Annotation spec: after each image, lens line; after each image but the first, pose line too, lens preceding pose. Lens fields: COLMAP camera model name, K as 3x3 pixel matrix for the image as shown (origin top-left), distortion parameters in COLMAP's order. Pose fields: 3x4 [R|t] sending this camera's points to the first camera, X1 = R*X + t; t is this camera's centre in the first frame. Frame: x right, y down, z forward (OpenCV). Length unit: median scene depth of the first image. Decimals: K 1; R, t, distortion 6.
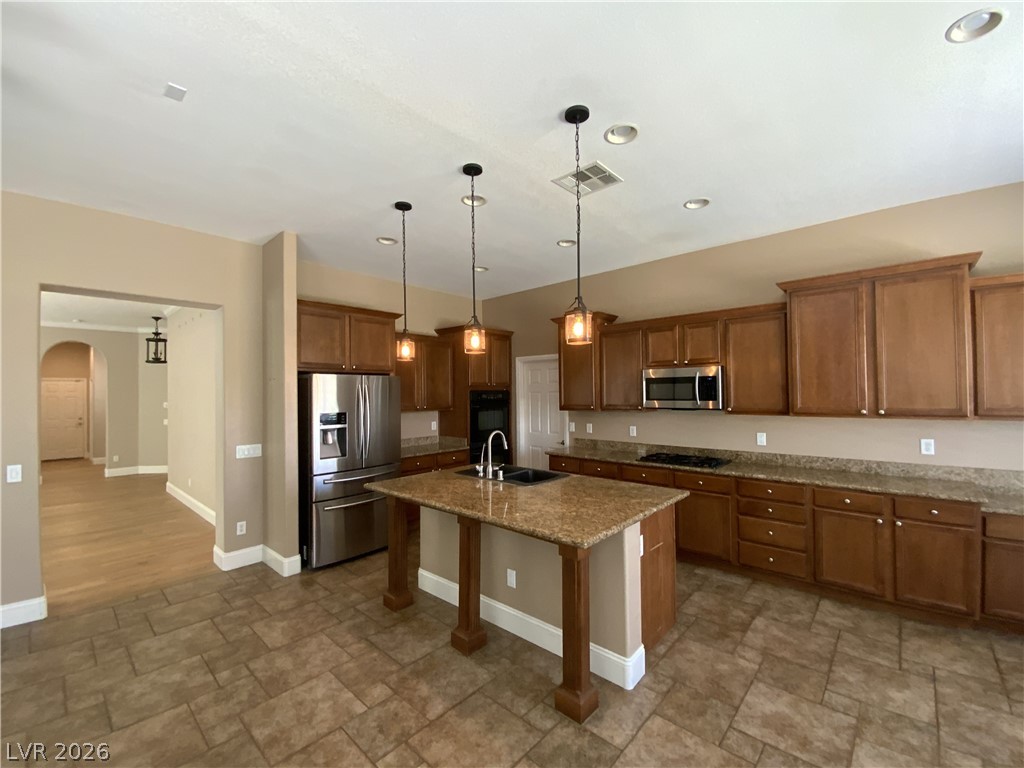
lens RADIAL K [[419.0, 0, 518.0], [0, 419.0, 387.6], [0, 0, 1]] dist [0.012958, -0.011400]
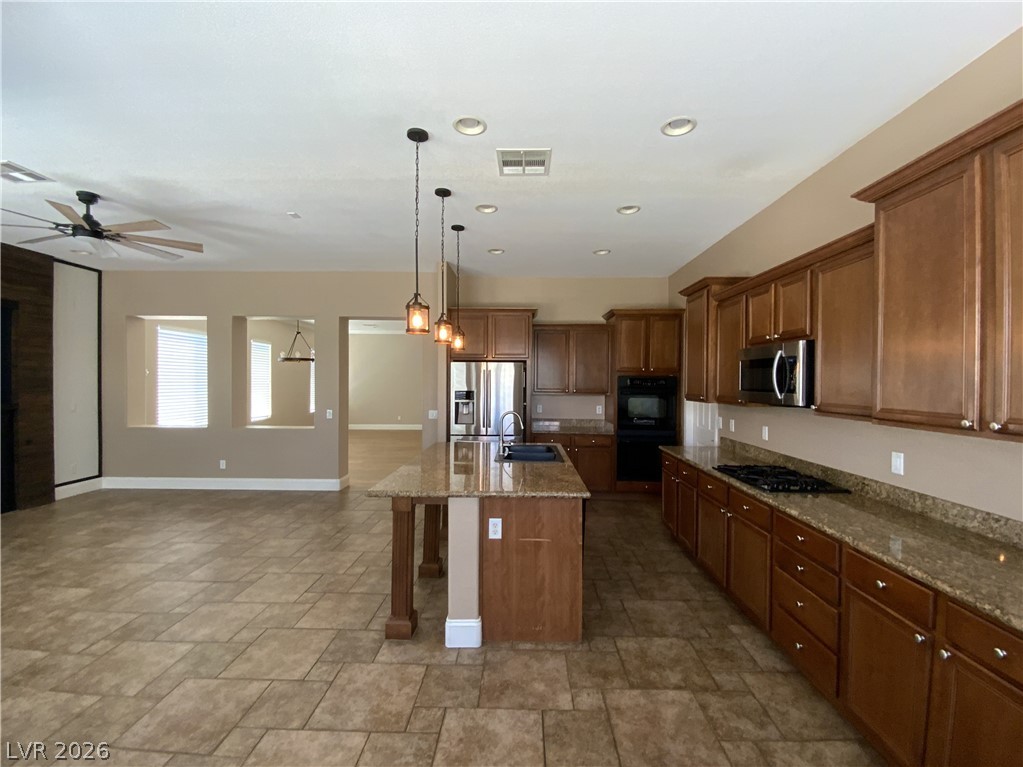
lens RADIAL K [[427.6, 0, 517.5], [0, 427.6, 383.8], [0, 0, 1]] dist [0.029466, -0.021698]
pose [[0.668059, 0.023789, -0.743728, 0.777903], [-0.006524, 0.999638, 0.026115, 0.002293], [0.744080, -0.012595, 0.667972, 0.254577]]
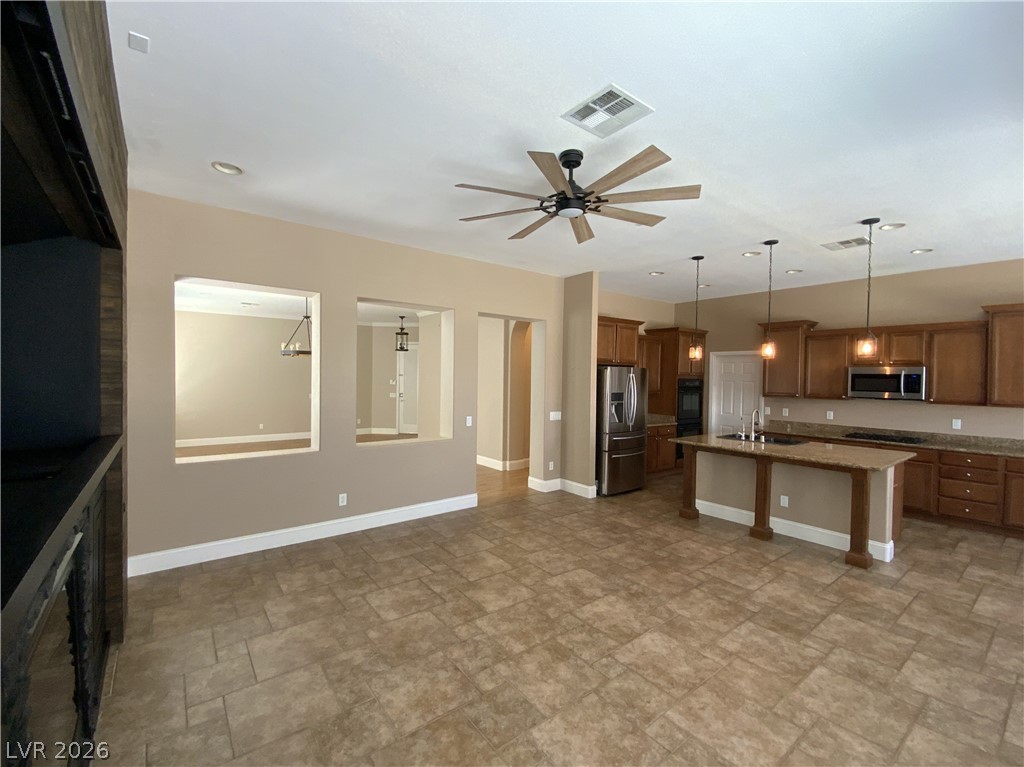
lens RADIAL K [[428.0, 0, 518.0], [0, 428.0, 383.8], [0, 0, 1]] dist [0.029466, -0.021698]
pose [[0.982872, 0.028813, -0.182021, -0.583230], [-0.023606, 0.999250, 0.030706, -0.010761], [0.182769, -0.025884, 0.982815, -0.622730]]
